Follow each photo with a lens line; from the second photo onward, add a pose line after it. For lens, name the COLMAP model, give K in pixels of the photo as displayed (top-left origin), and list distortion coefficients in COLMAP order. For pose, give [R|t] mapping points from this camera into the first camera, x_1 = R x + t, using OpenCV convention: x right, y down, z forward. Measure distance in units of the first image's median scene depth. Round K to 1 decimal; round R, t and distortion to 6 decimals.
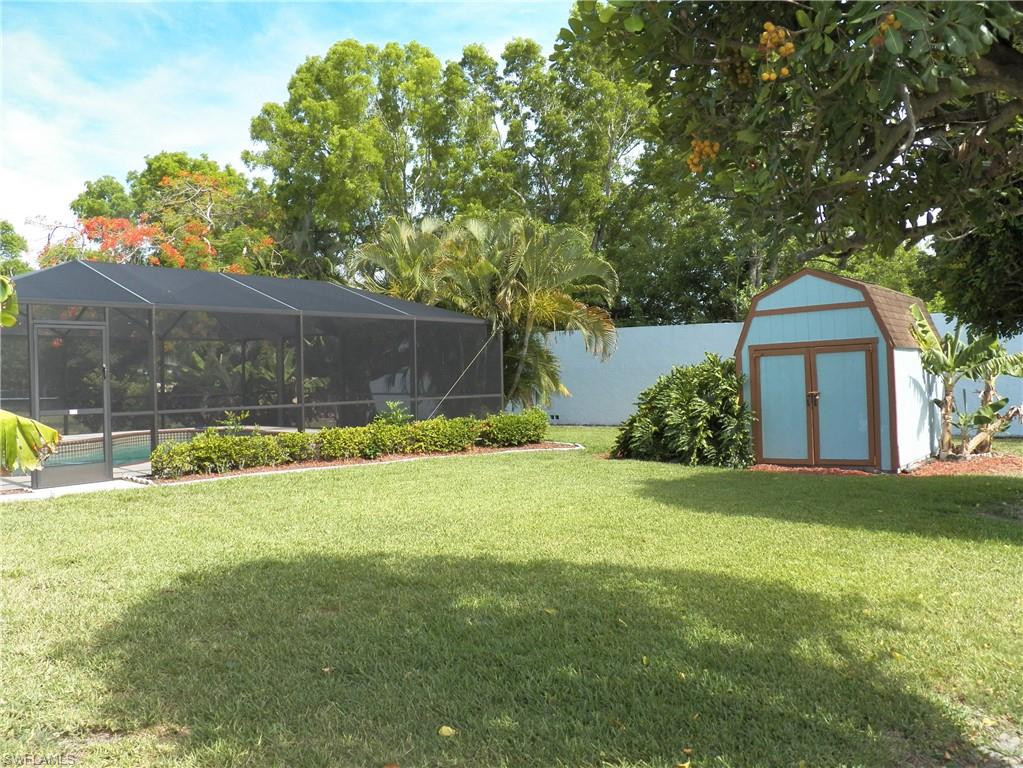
lens RADIAL K [[842.2, 0, 541.9], [0, 842.2, 382.8], [0, 0, 1]] dist [0.002880, 0.004413]
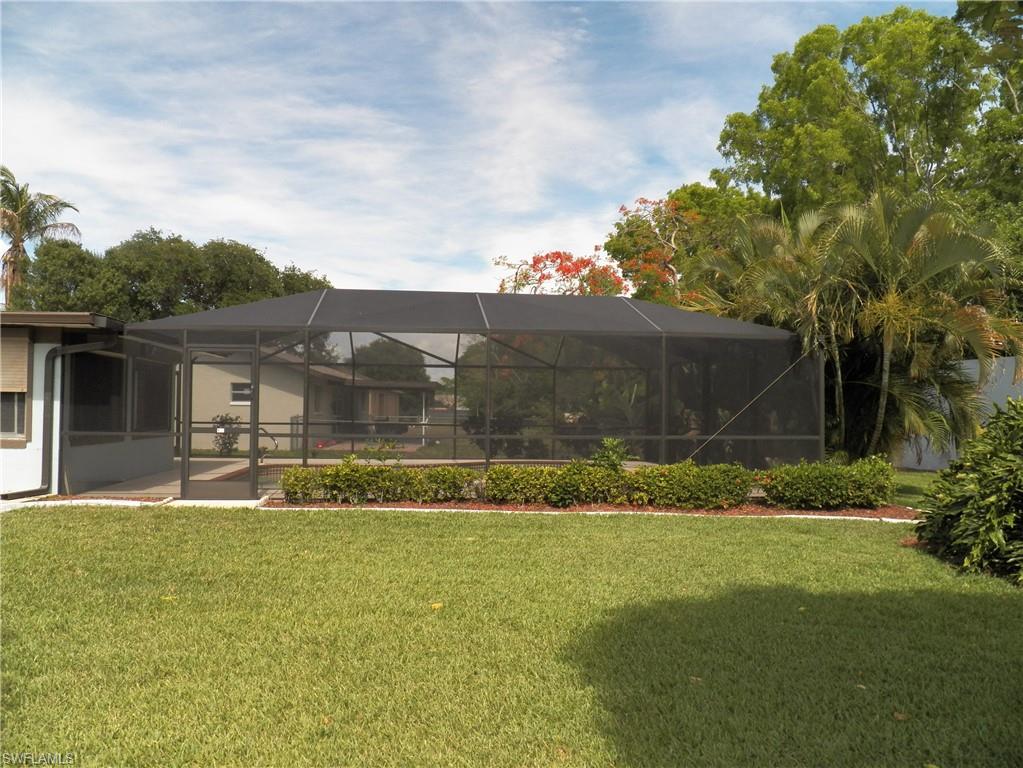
lens RADIAL K [[847.6, 0, 511.5], [0, 847.6, 384.0], [0, 0, 1]] dist [-0.081812, 0.001801]
pose [[0.708056, 0.001221, -0.706156, 0.242715], [-0.027305, 0.999298, -0.025651, -0.003811], [0.705629, 0.037444, 0.707592, 0.282336]]
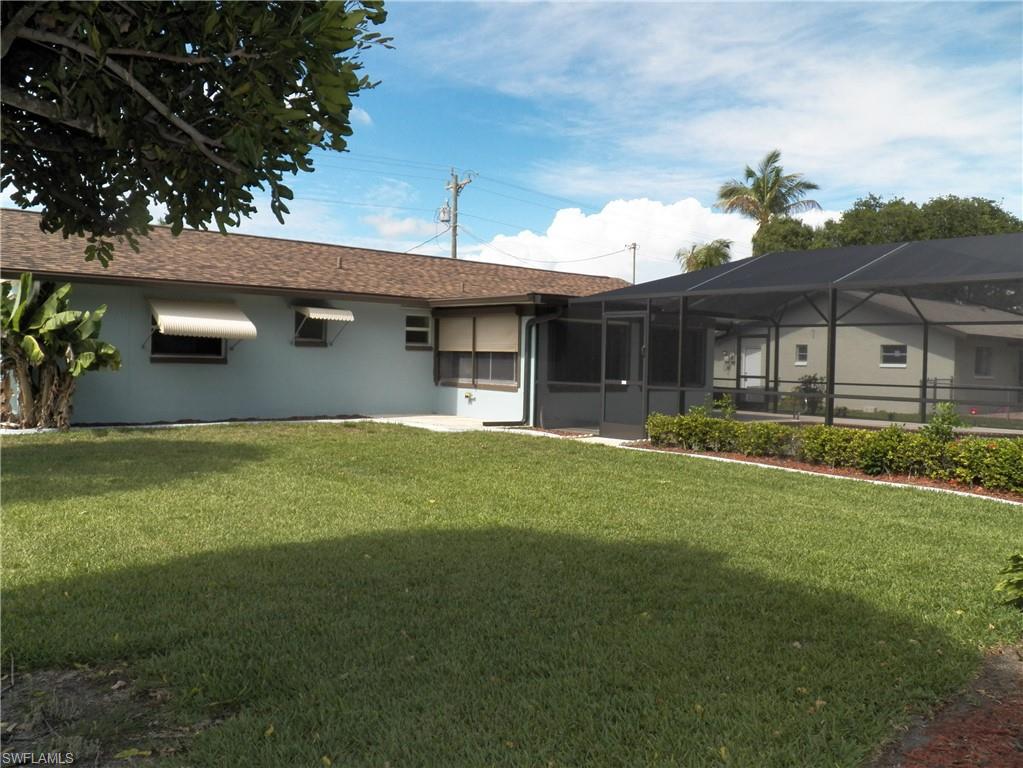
lens RADIAL K [[842.2, 0, 541.9], [0, 842.2, 382.8], [0, 0, 1]] dist [0.002880, 0.004413]
pose [[-0.113452, 0.039644, -0.992752, 0.412749], [-0.031705, 0.998550, 0.043498, -0.010132], [0.993037, 0.036411, -0.112031, 0.571568]]
